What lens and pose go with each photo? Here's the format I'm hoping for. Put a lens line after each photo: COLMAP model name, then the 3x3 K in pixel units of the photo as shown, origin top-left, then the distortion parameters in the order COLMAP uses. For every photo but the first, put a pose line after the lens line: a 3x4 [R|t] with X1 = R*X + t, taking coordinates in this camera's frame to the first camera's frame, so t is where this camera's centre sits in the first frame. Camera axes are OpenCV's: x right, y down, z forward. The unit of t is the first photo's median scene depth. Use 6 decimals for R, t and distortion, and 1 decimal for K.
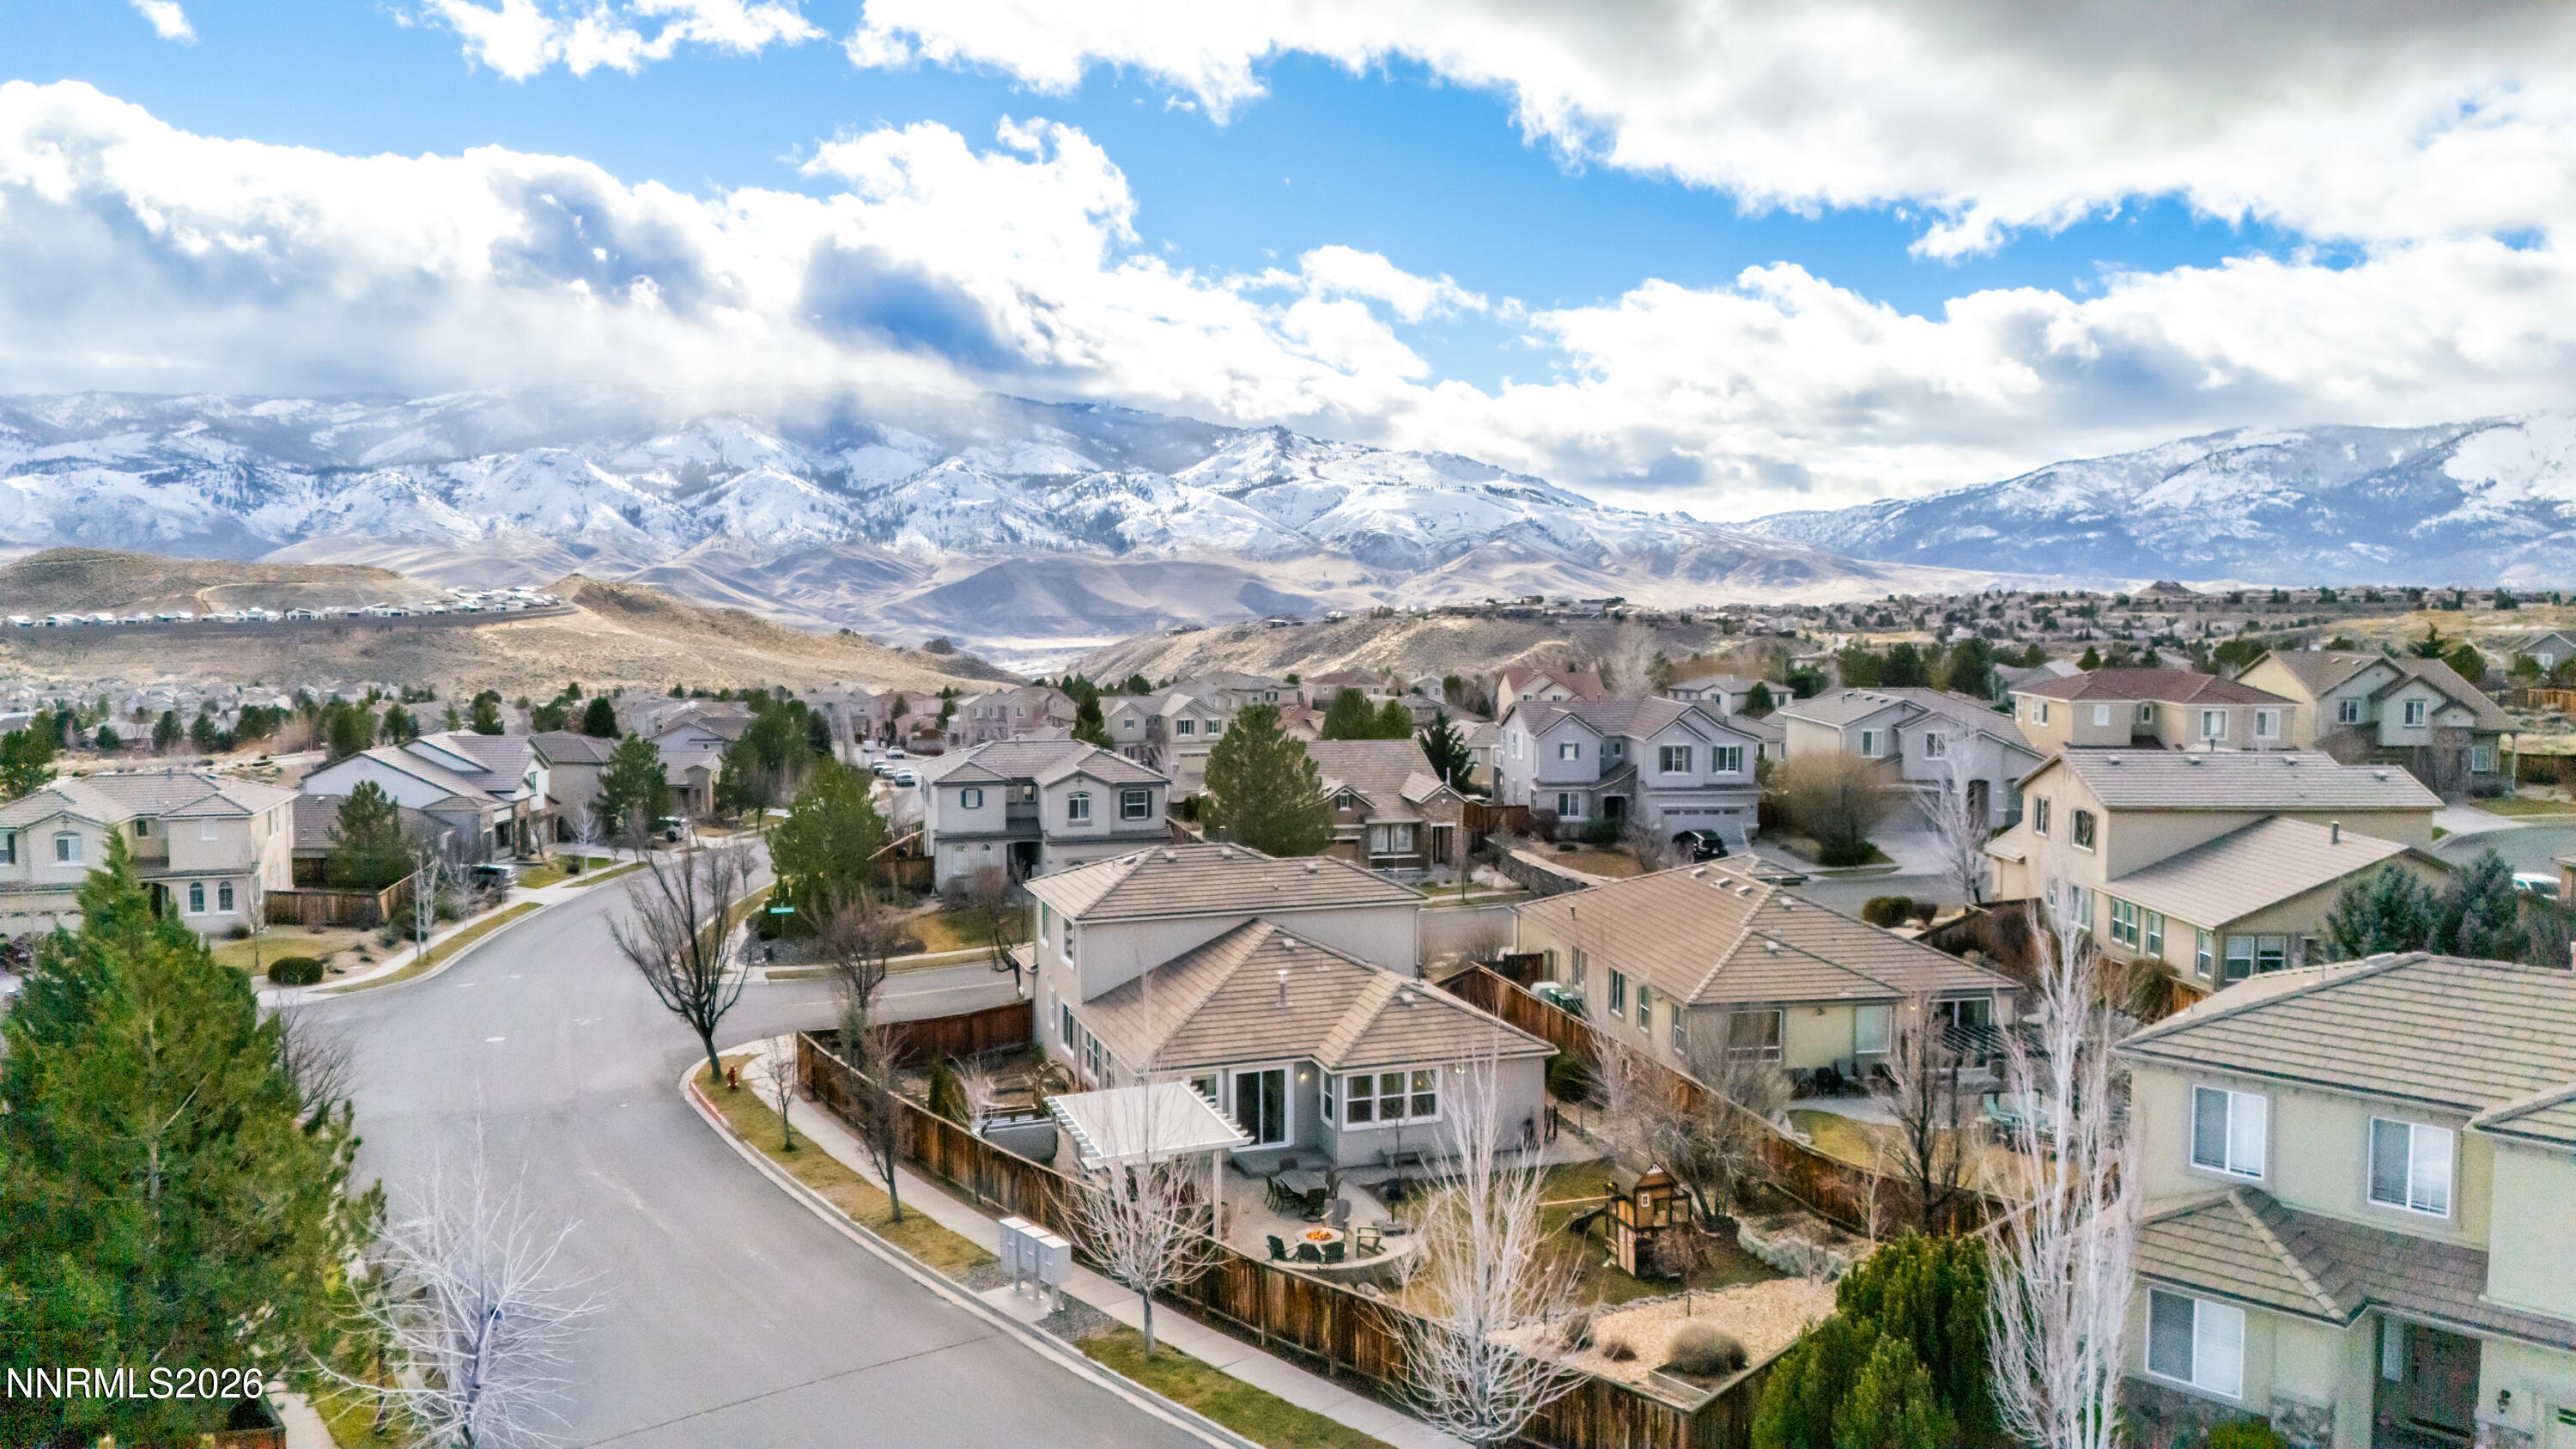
lens RADIAL K [[1876.3, 0, 1294.8], [0, 1876.3, 730.9], [0, 0, 1]] dist [0.087270, -0.082982]
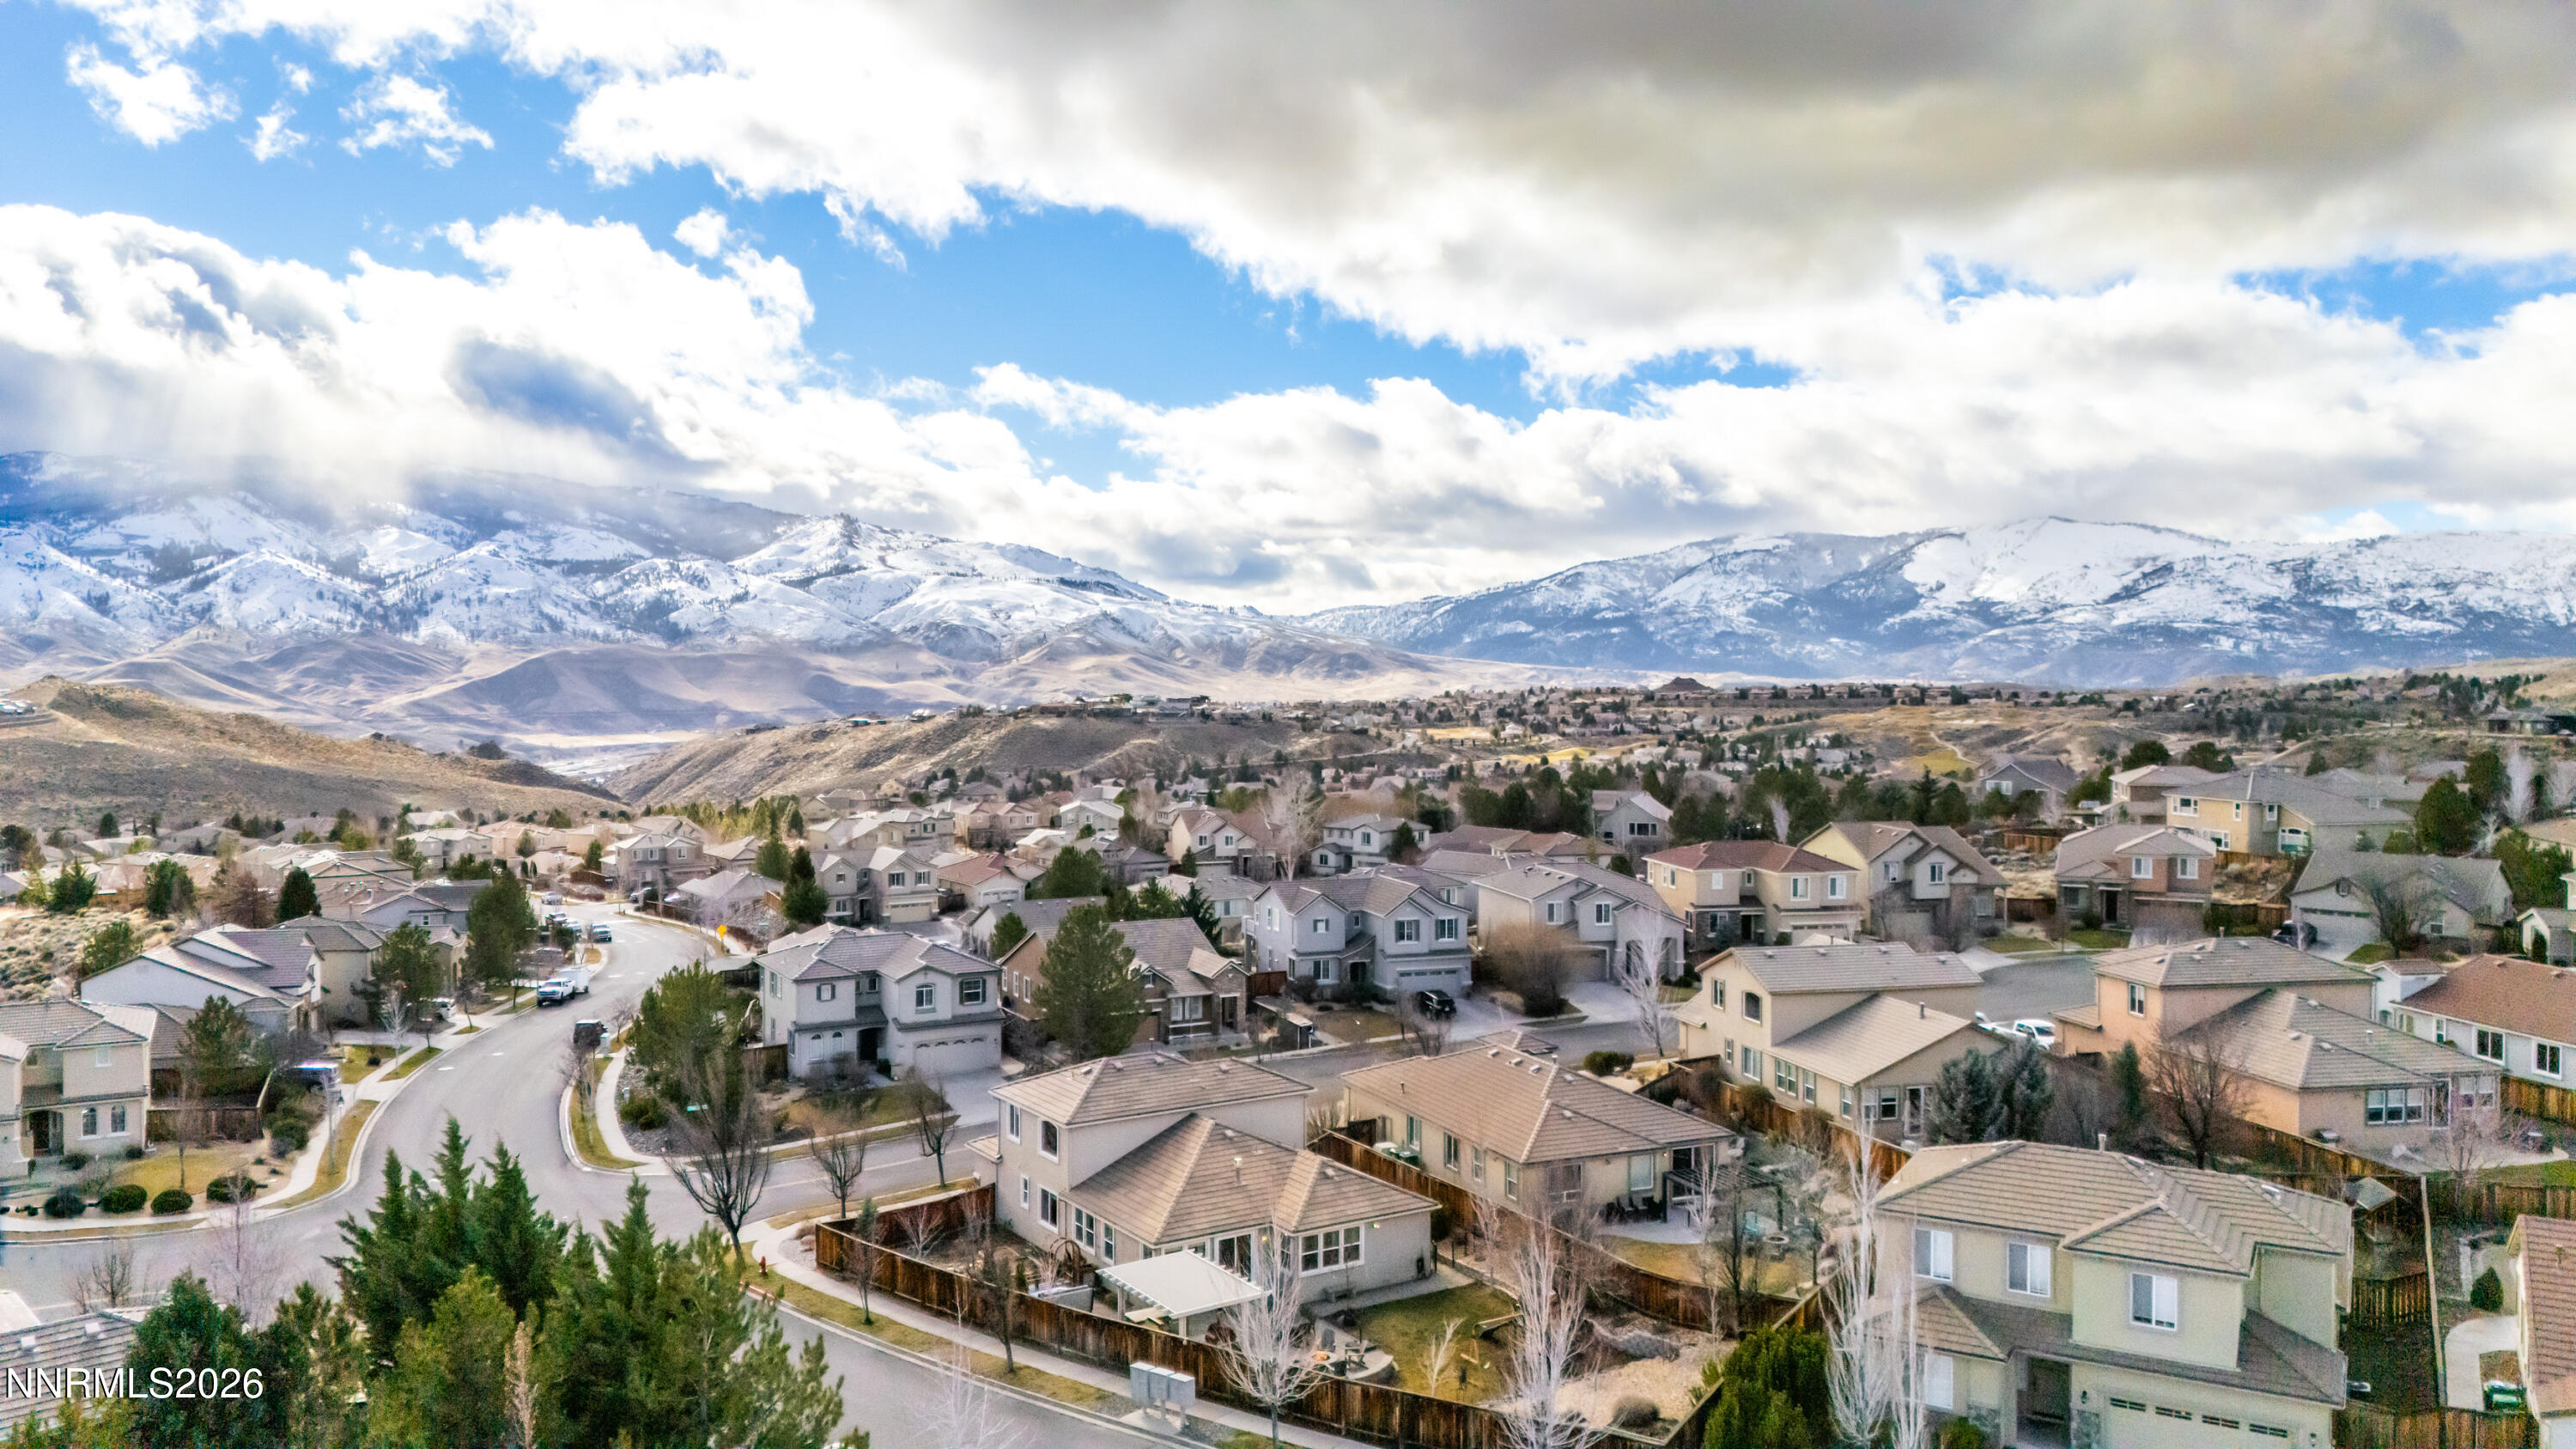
lens RADIAL K [[1876.3, 0, 1294.8], [0, 1876.3, 716.7], [0, 0, 1]] dist [0.087270, -0.082982]
pose [[0.974392, -0.007547, 0.224731, -0.030202], [0.019855, 0.998420, -0.052558, -0.013022], [-0.223979, 0.055674, 0.973002, -0.038186]]
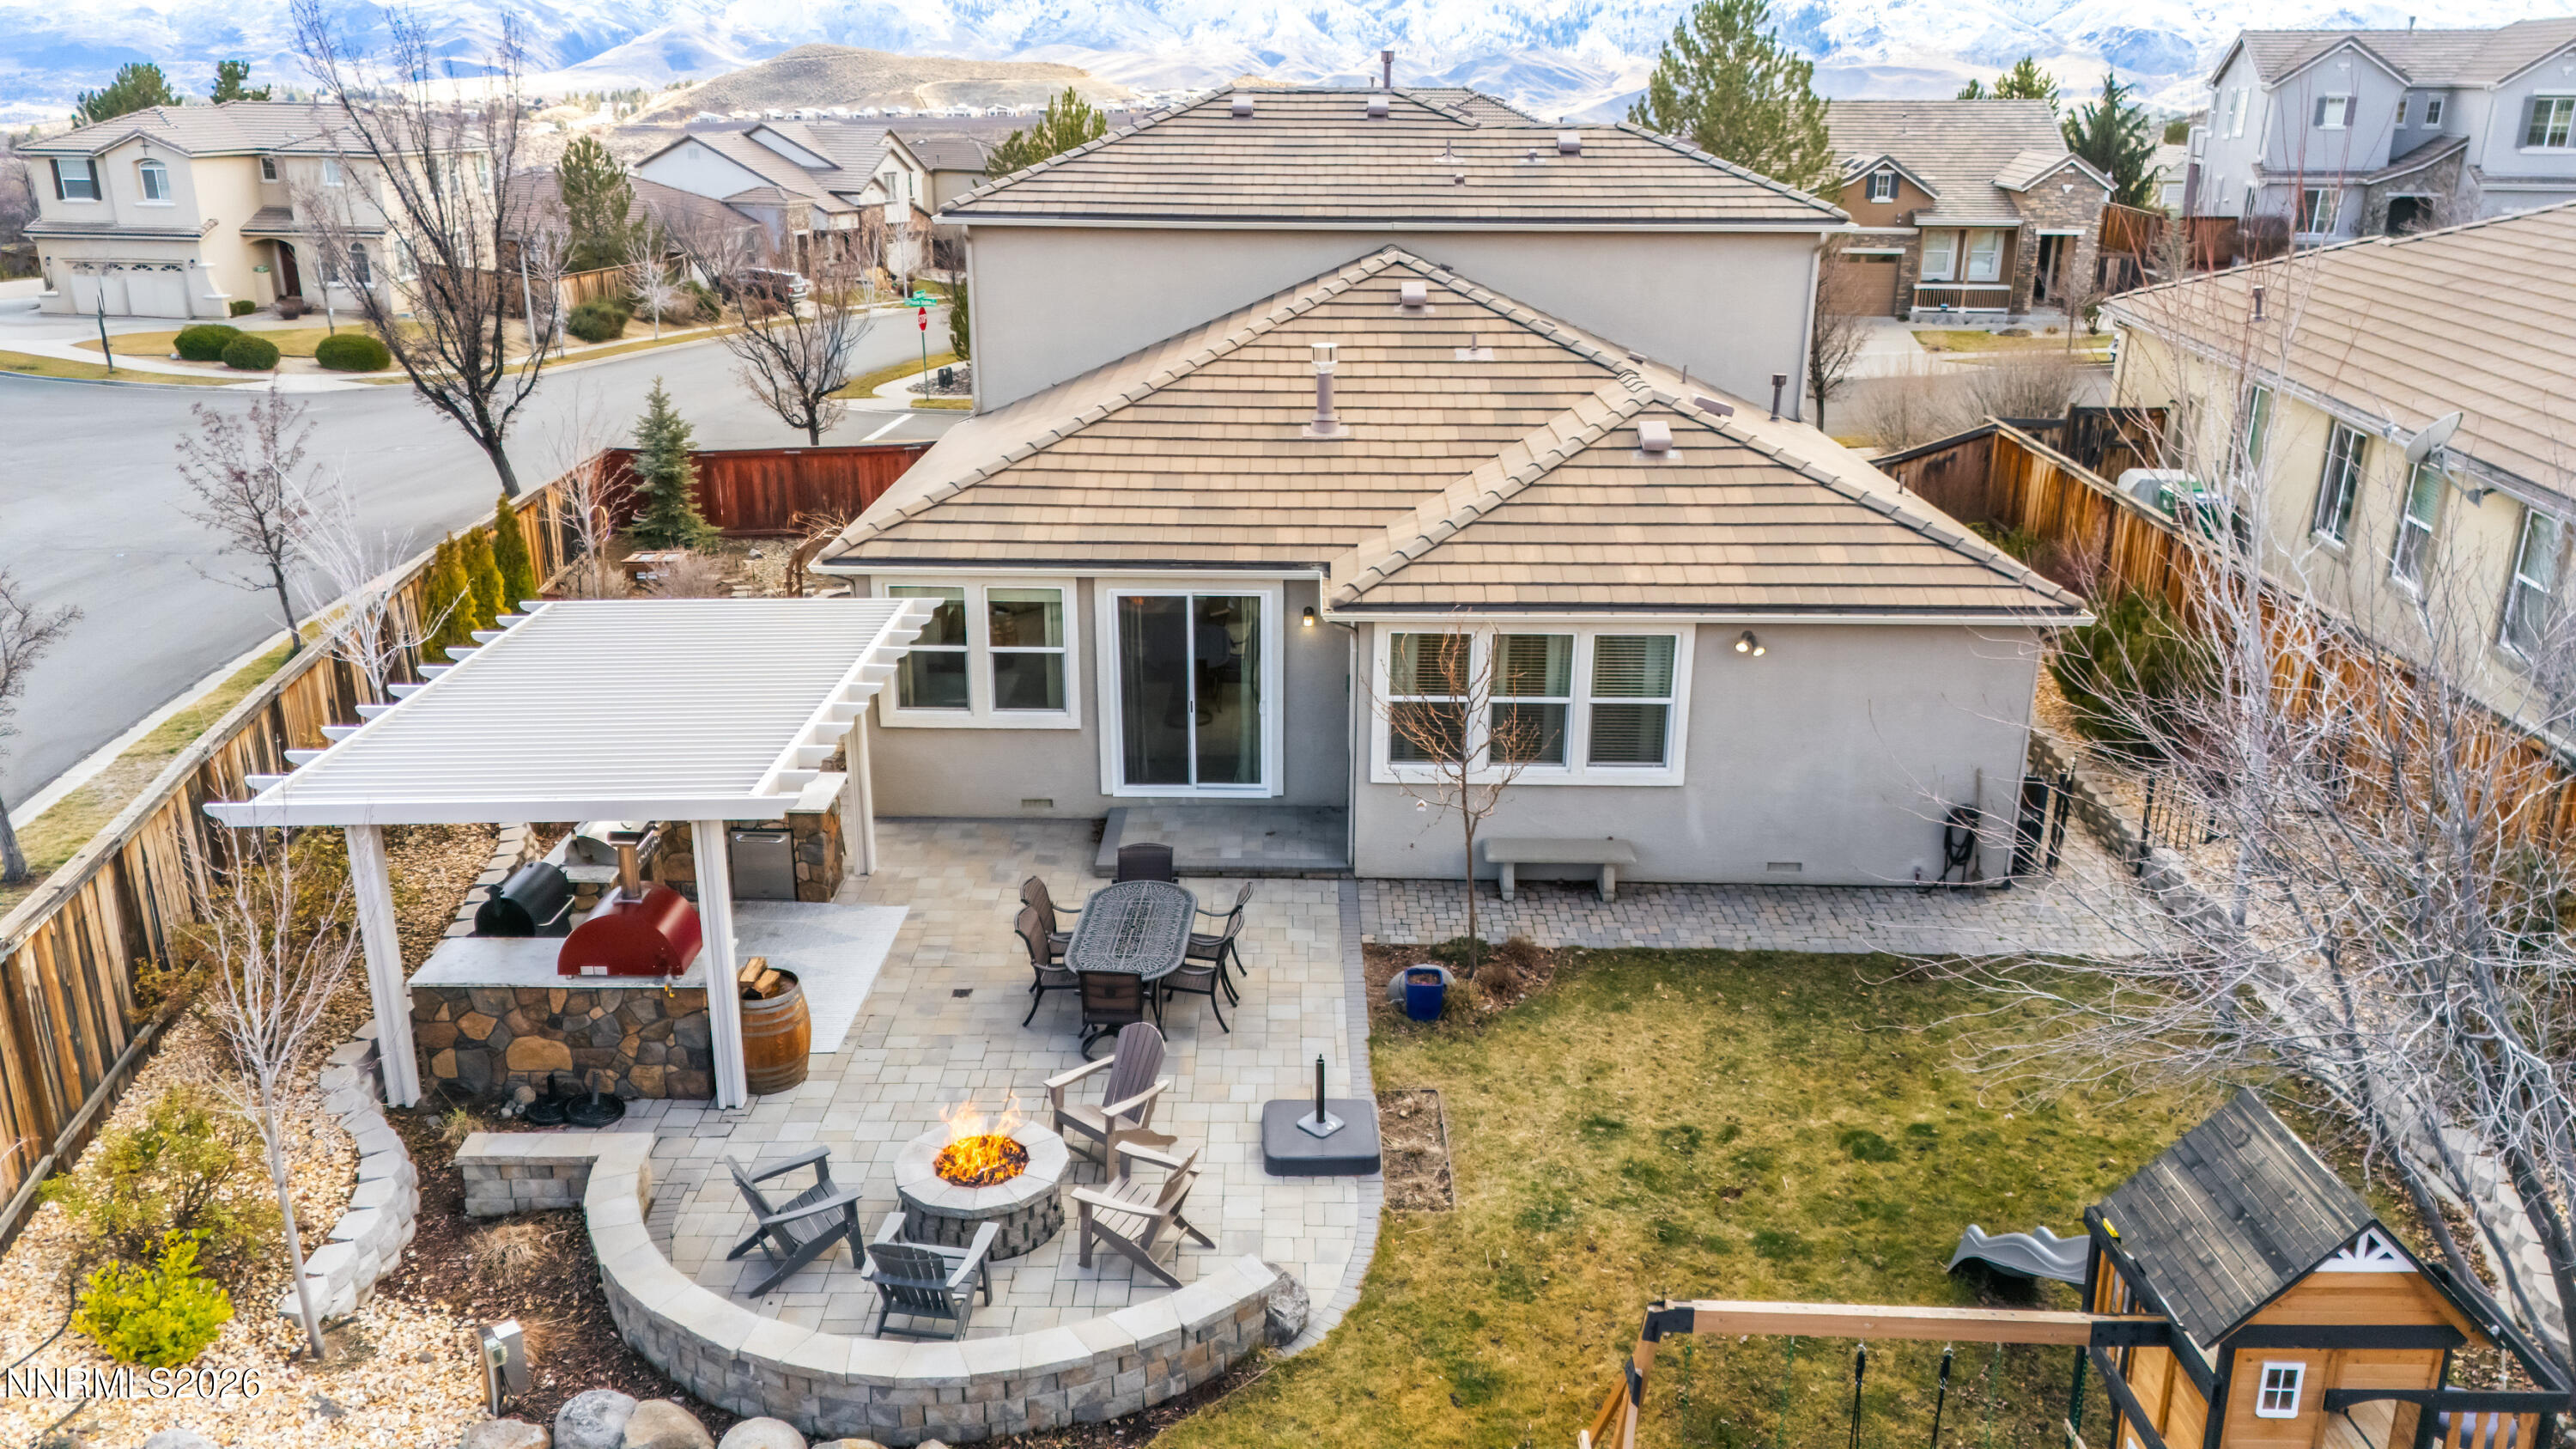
lens RADIAL K [[1876.3, 0, 1291.8], [0, 1876.3, 732.0], [0, 0, 1]] dist [0.087270, -0.082982]
pose [[0.939169, 0.115500, -0.323452, 0.013152], [-0.033654, 0.968174, 0.248004, 0.012539], [0.341803, -0.222032, 0.913166, 0.072386]]
